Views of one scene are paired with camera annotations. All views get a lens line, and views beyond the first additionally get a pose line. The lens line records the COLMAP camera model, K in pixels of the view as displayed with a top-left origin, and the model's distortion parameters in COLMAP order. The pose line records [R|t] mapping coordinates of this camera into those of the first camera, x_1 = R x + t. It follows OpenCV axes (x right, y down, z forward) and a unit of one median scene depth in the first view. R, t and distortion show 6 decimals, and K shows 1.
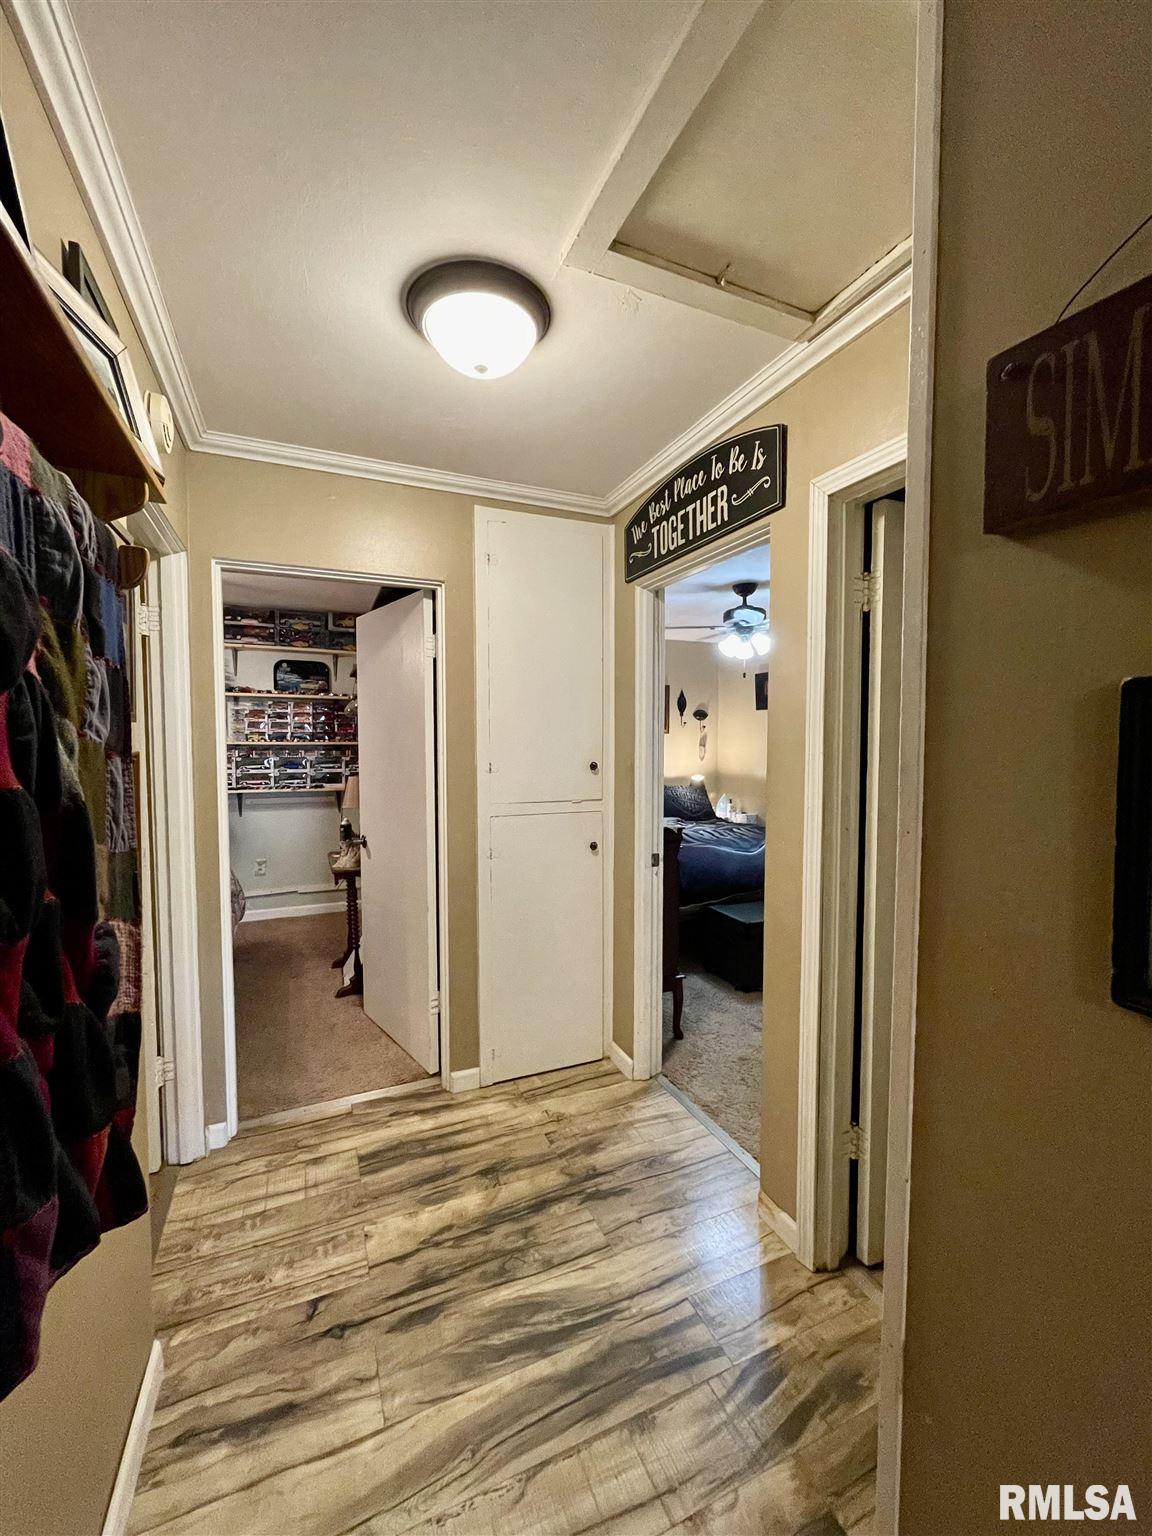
lens RADIAL K [[649.5, 0, 579.0], [0, 649.5, 776.4], [0, 0, 1]] dist [-0.002191, -0.000615]
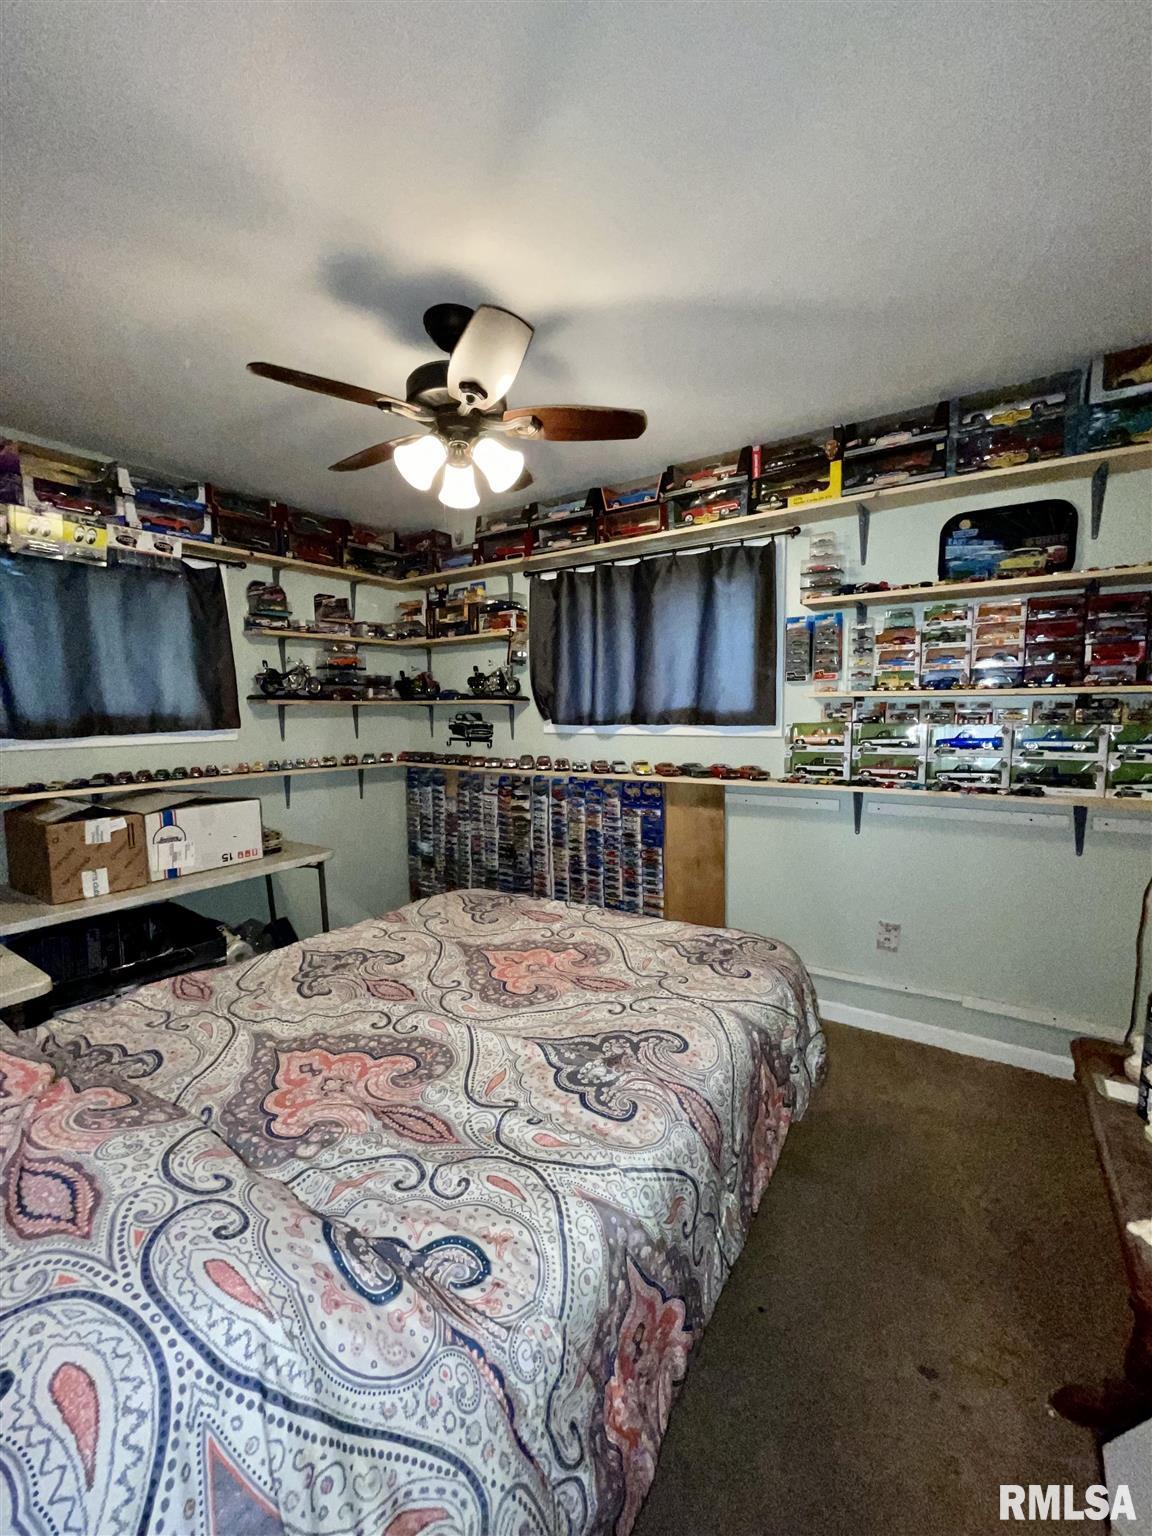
lens RADIAL K [[649.5, 0, 579.2], [0, 649.5, 768.7], [0, 0, 1]] dist [-0.002191, -0.000615]
pose [[0.579872, 0.070998, -0.811608, -0.227514], [-0.032496, 0.997418, 0.064035, -0.018424], [0.814059, -0.010758, 0.580682, 0.509823]]
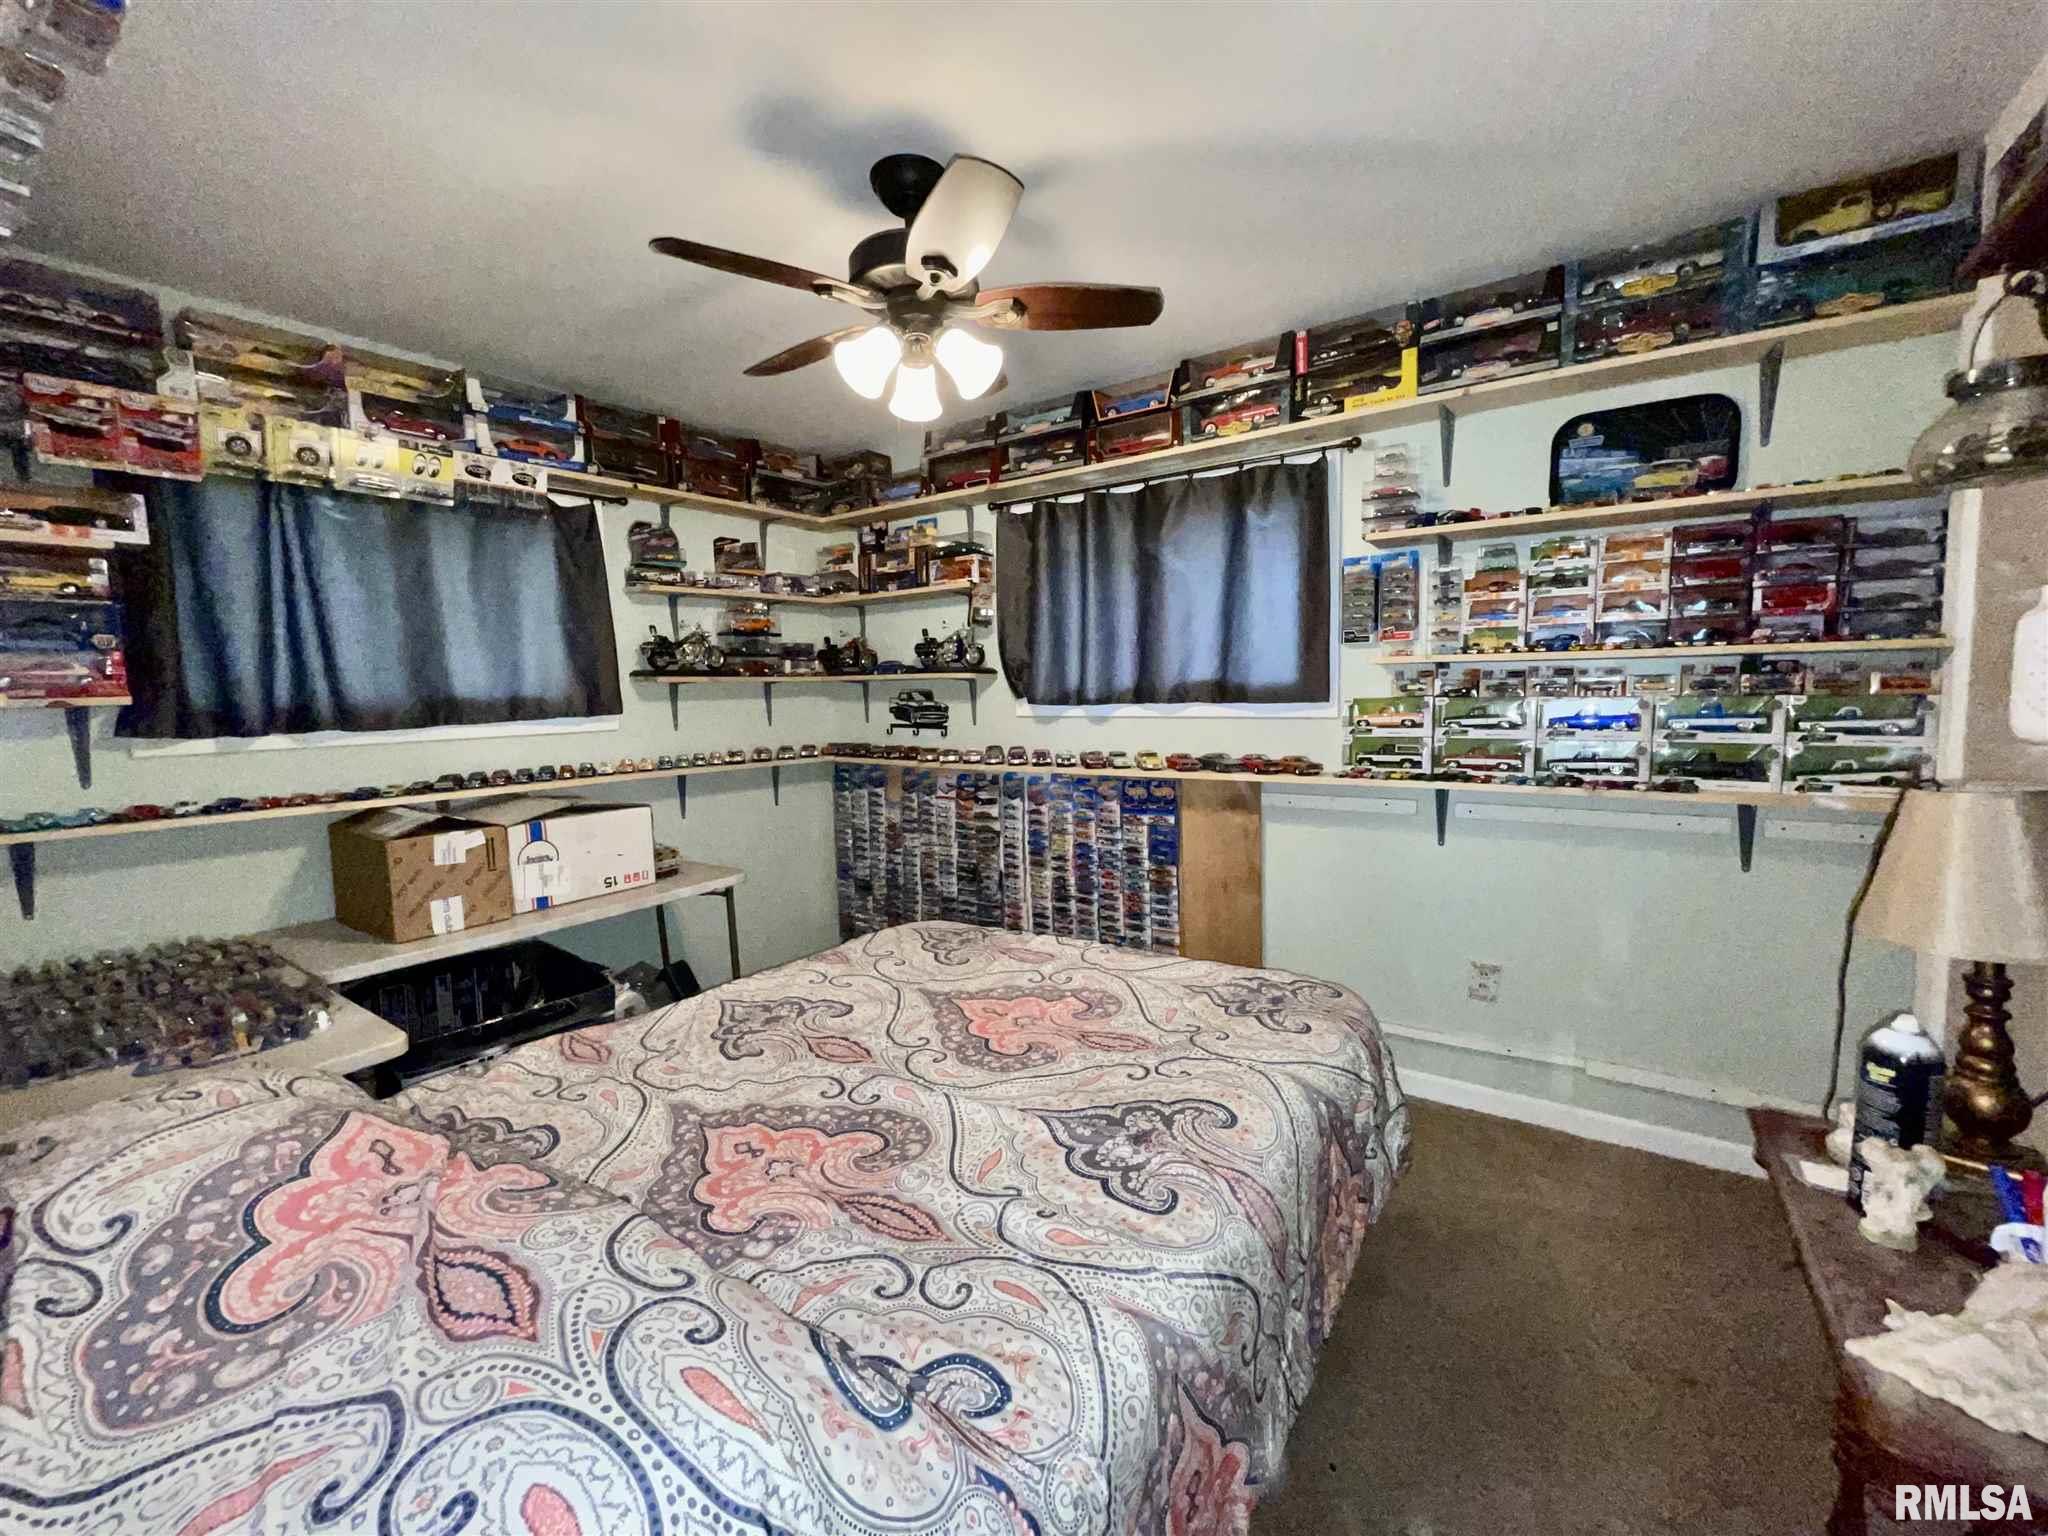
lens RADIAL K [[866.0, 0, 1024.3], [0, 866.0, 768.3], [0, 0, 1]] dist [-0.002191, -0.000615]
pose [[0.559569, 0.067935, -0.825995, -0.230253], [-0.021333, 0.997485, 0.067588, -0.016232], [0.828509, -0.020199, 0.559611, 0.494551]]
